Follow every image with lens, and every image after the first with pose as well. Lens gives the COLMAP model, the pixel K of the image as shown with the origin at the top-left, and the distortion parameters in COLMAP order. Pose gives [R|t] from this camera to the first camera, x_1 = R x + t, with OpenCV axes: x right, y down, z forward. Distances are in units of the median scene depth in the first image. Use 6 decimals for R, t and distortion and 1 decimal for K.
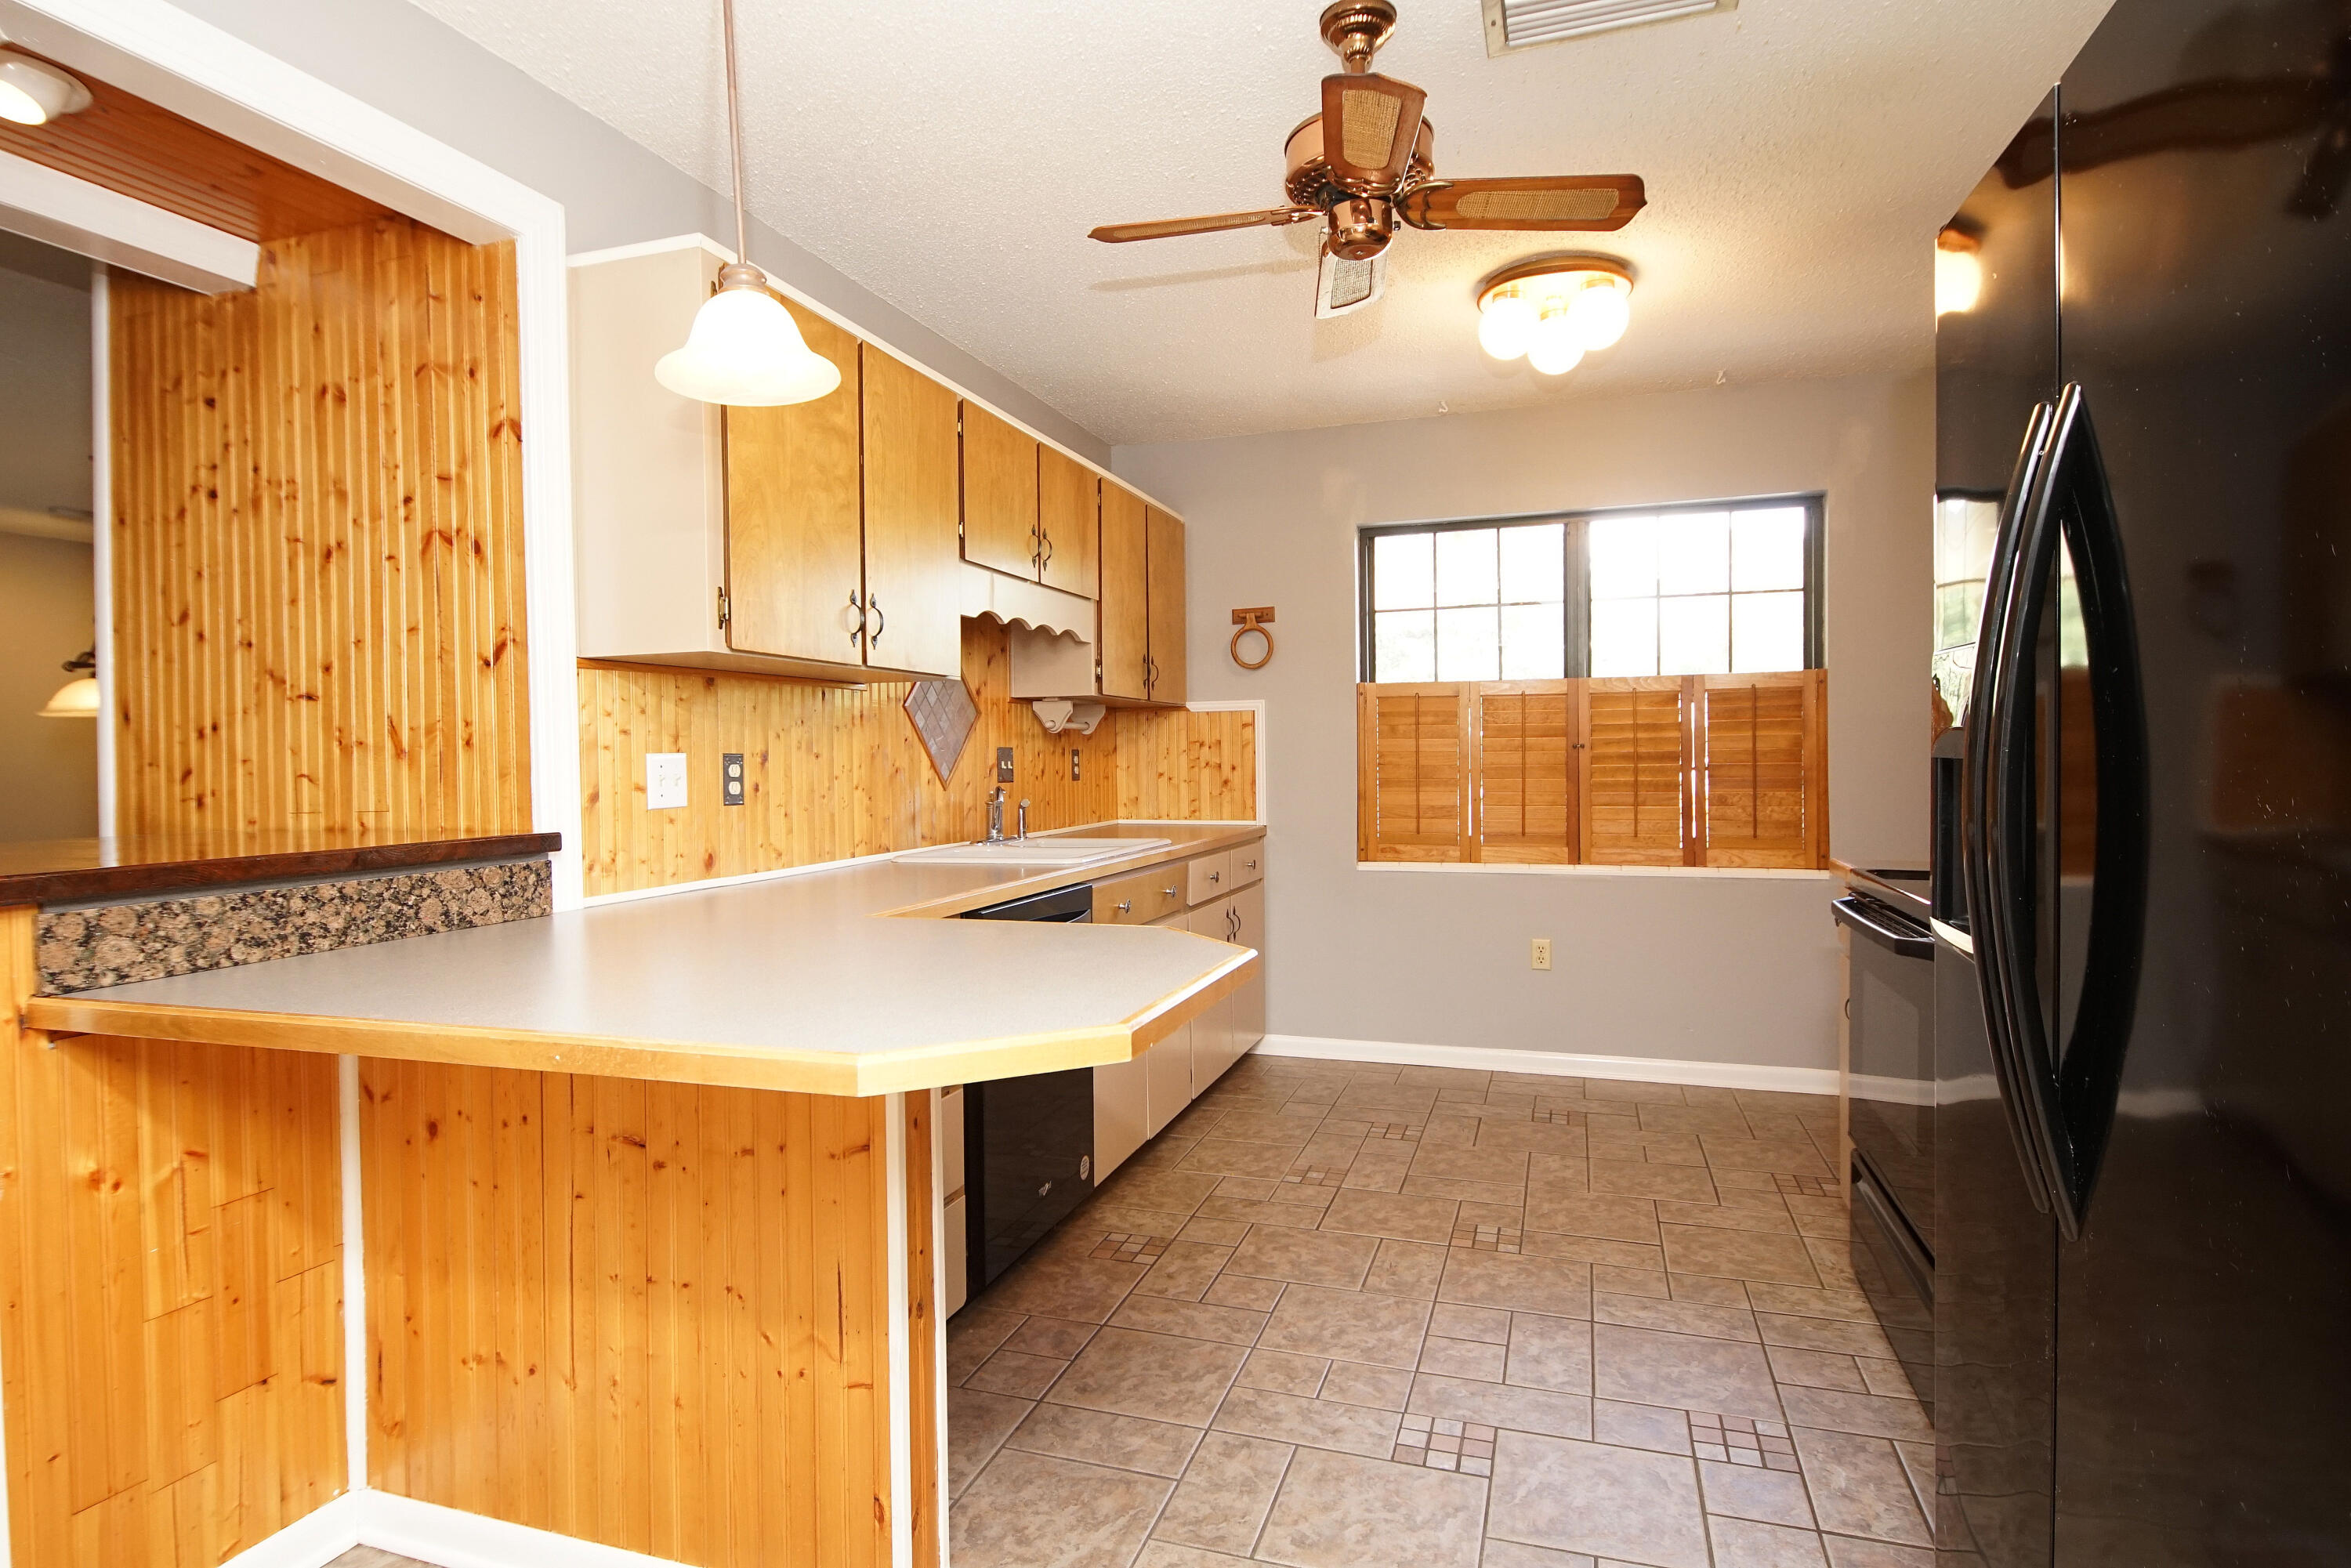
lens RADIAL K [[1254.4, 0, 1154.5], [0, 1254.4, 773.3], [0, 0, 1]] dist [0.037810, -0.034694]
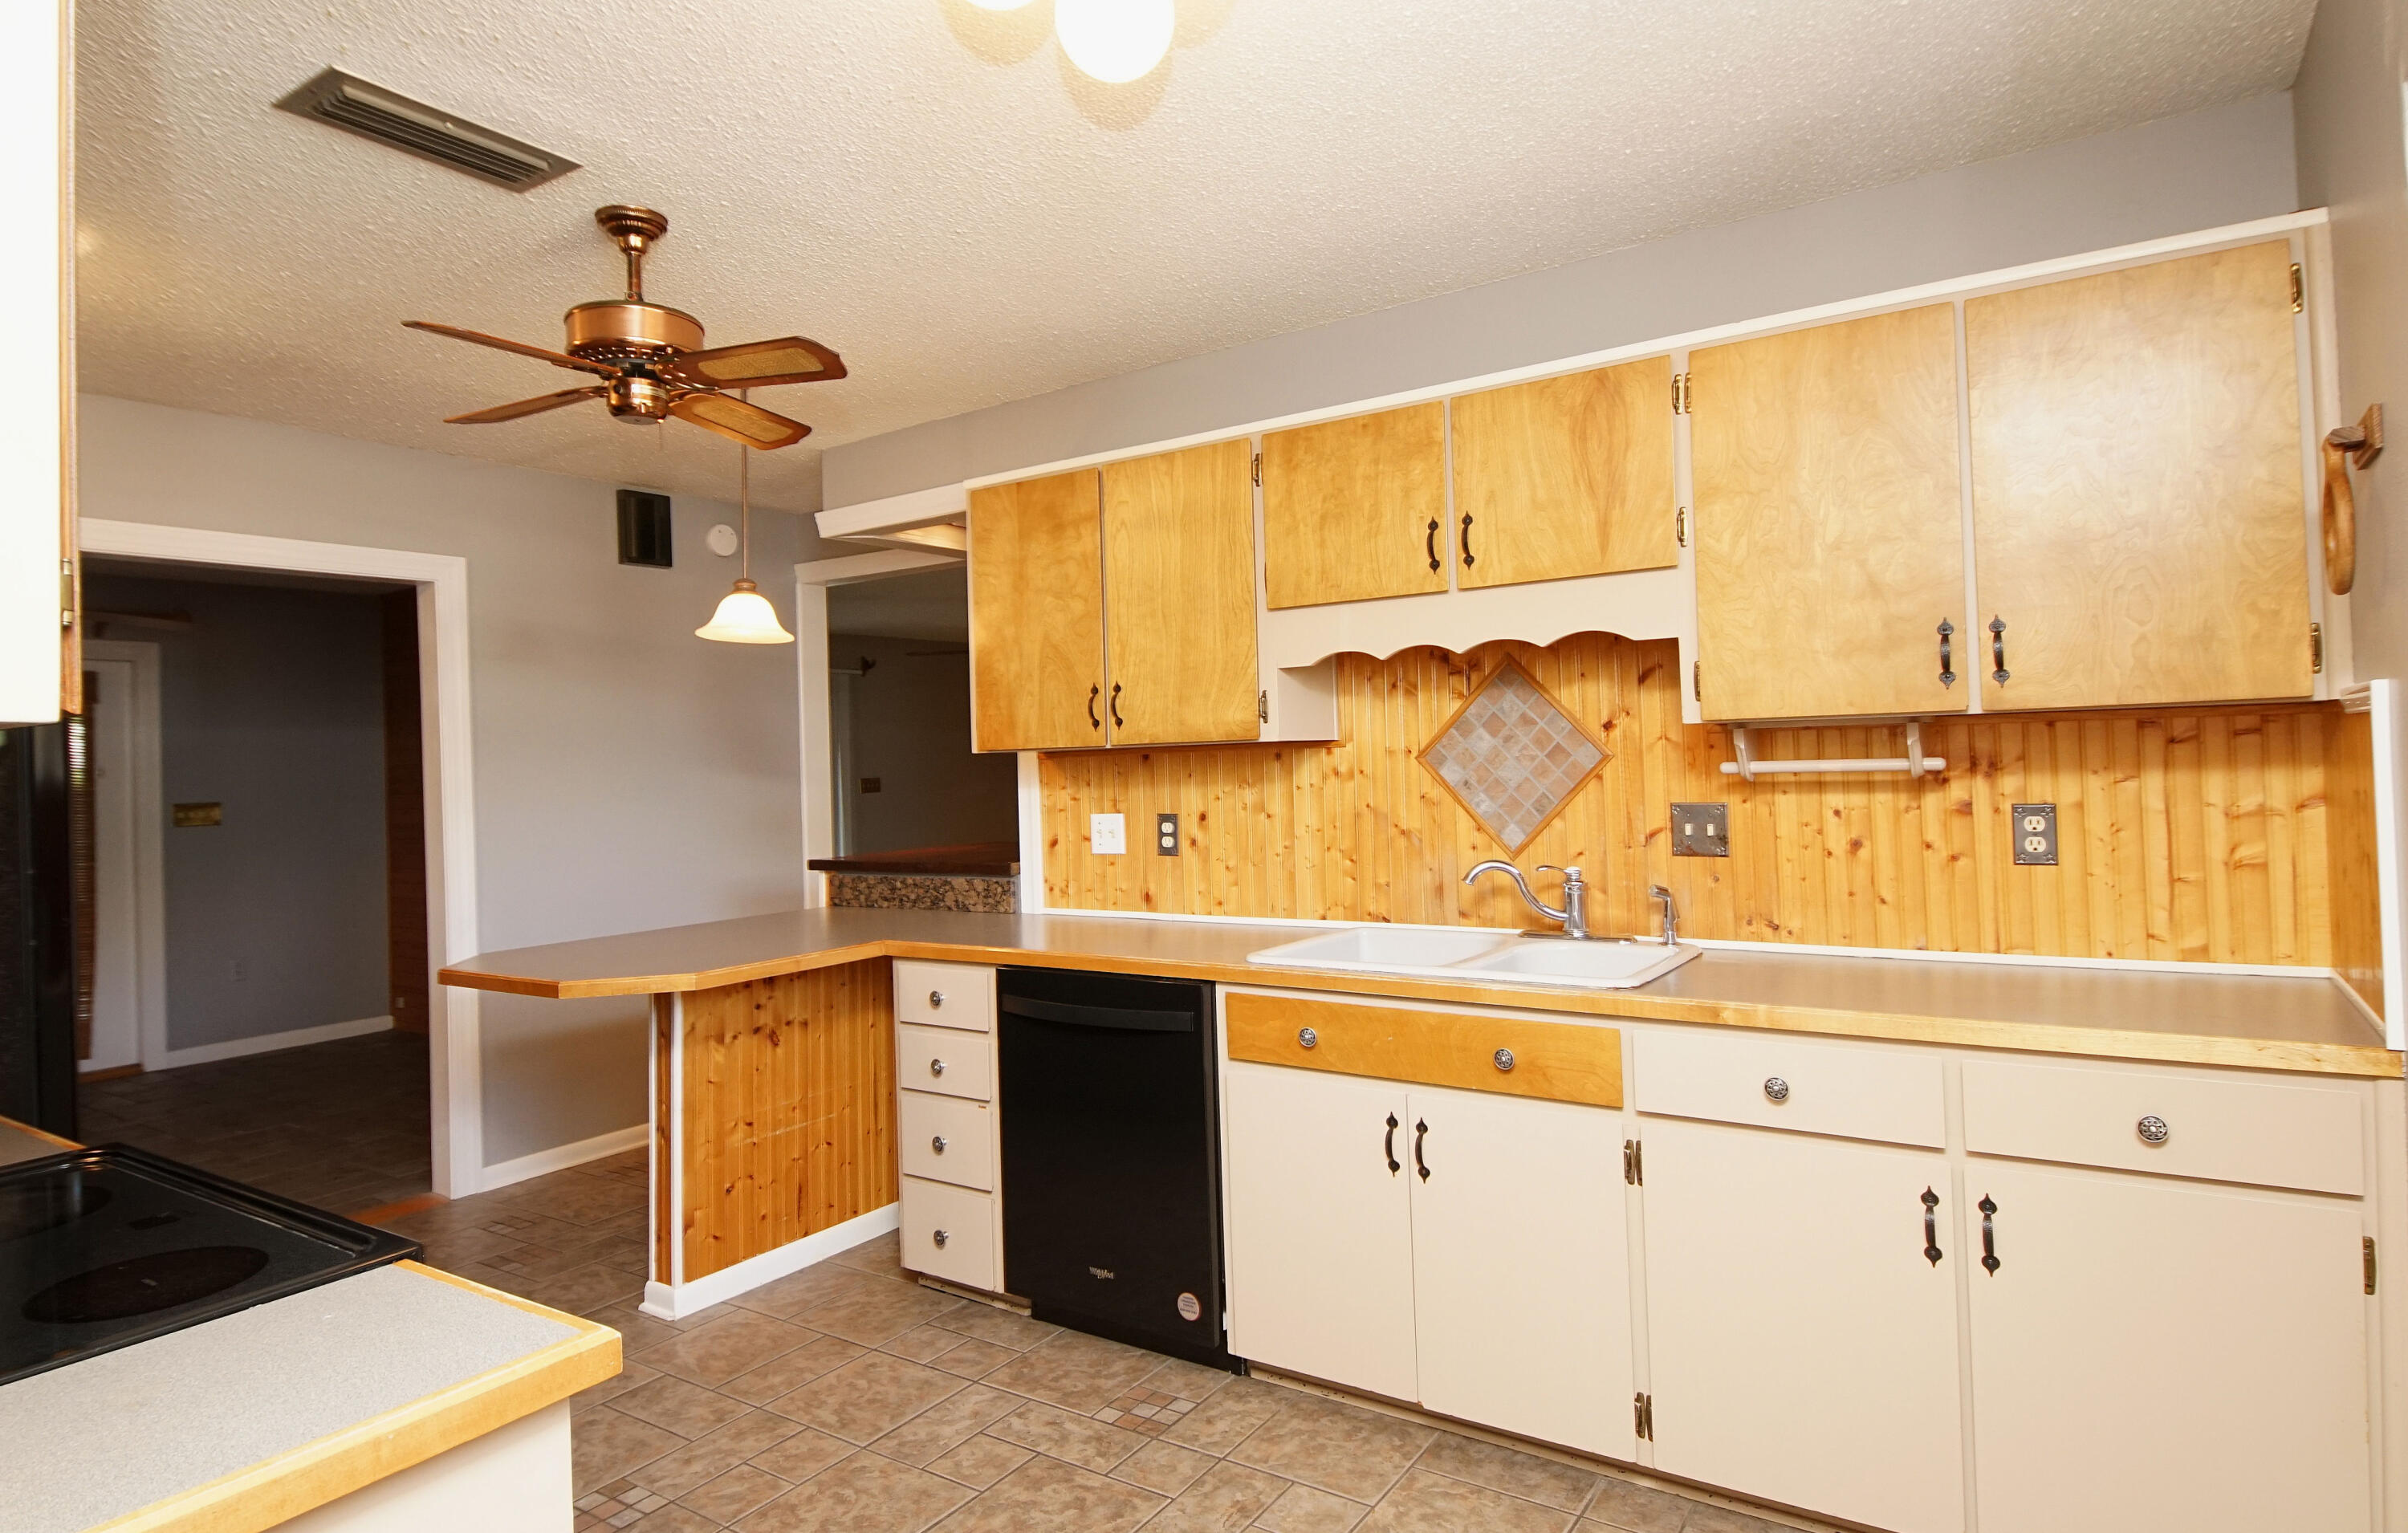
lens RADIAL K [[1321.6, 0, 1194.0], [0, 1321.6, 732.6], [0, 0, 1]] dist [0.000237, -0.000201]
pose [[-0.260529, -0.000649, -0.965466, 0.959185], [0.022287, 0.999729, -0.006686, -0.091049], [0.965209, -0.023259, -0.260444, 1.448705]]
